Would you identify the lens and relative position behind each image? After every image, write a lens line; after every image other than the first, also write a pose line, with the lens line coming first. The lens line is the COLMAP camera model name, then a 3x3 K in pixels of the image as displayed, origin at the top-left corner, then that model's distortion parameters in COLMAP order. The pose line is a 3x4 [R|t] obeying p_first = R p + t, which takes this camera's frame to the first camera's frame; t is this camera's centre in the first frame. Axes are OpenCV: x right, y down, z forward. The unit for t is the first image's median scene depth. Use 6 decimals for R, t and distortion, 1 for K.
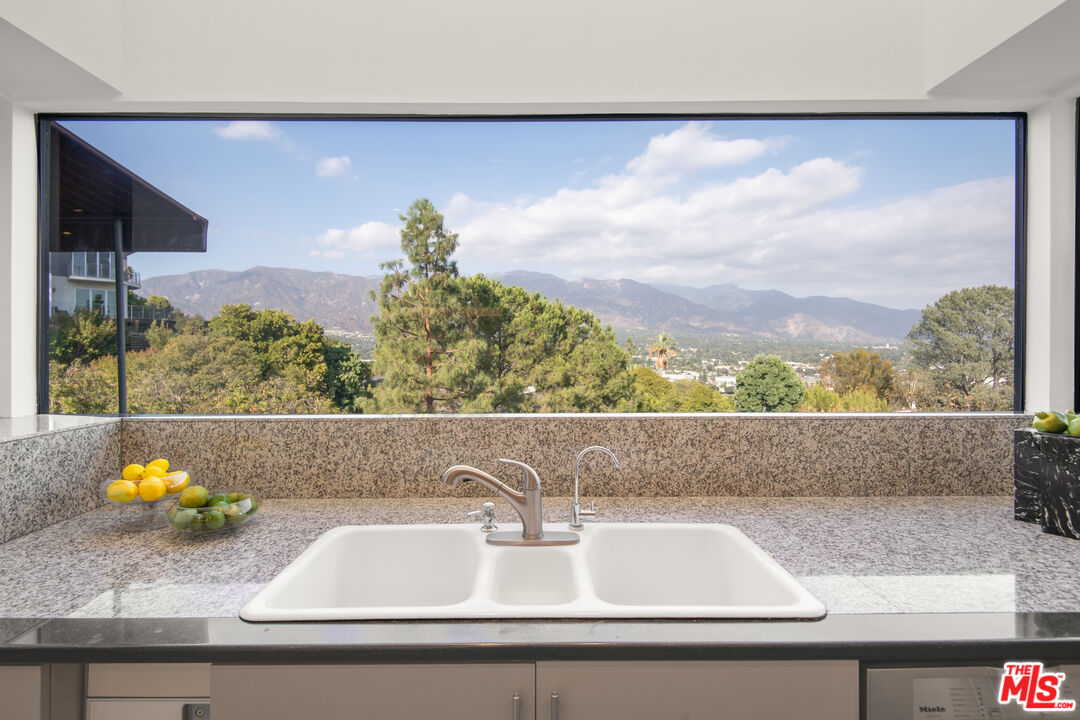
lens RADIAL K [[509.8, 0, 527.4], [0, 509.8, 348.1], [0, 0, 1]] dist [-0.000219, -0.000954]
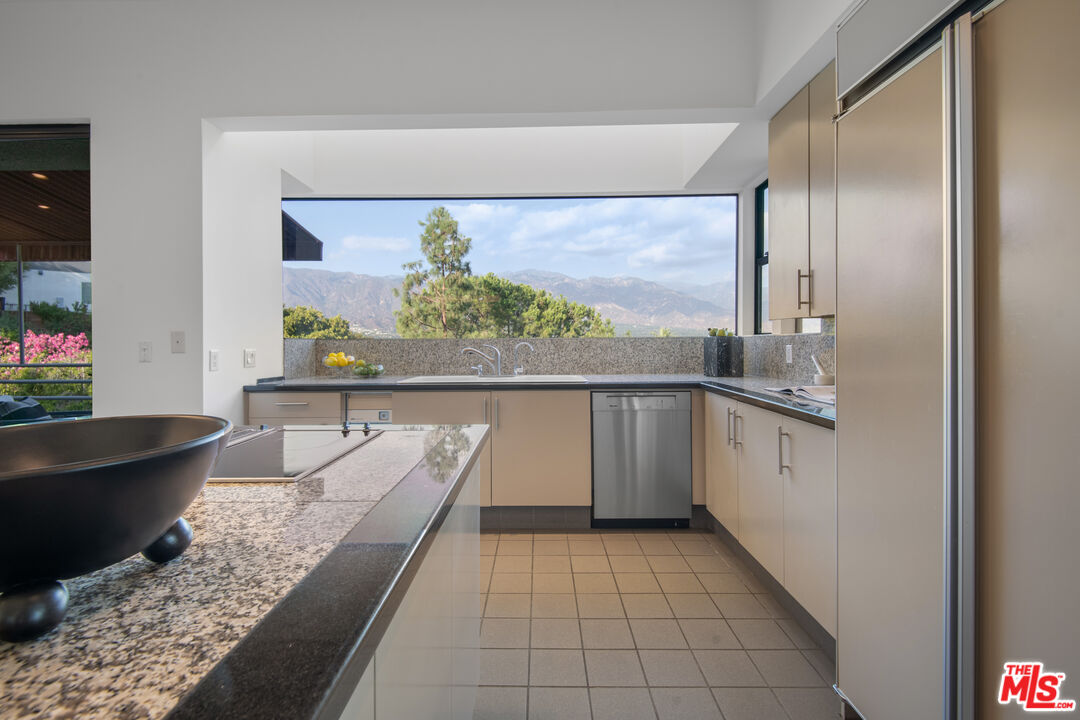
lens RADIAL K [[509.8, 0, 531.6], [0, 509.8, 349.6], [0, 0, 1]] dist [-0.000219, -0.000954]
pose [[0.999809, -0.002521, -0.019361, 0.019014], [0.002617, 0.999984, 0.004924, 0.018591], [0.019348, -0.004974, 0.999800, -0.124918]]
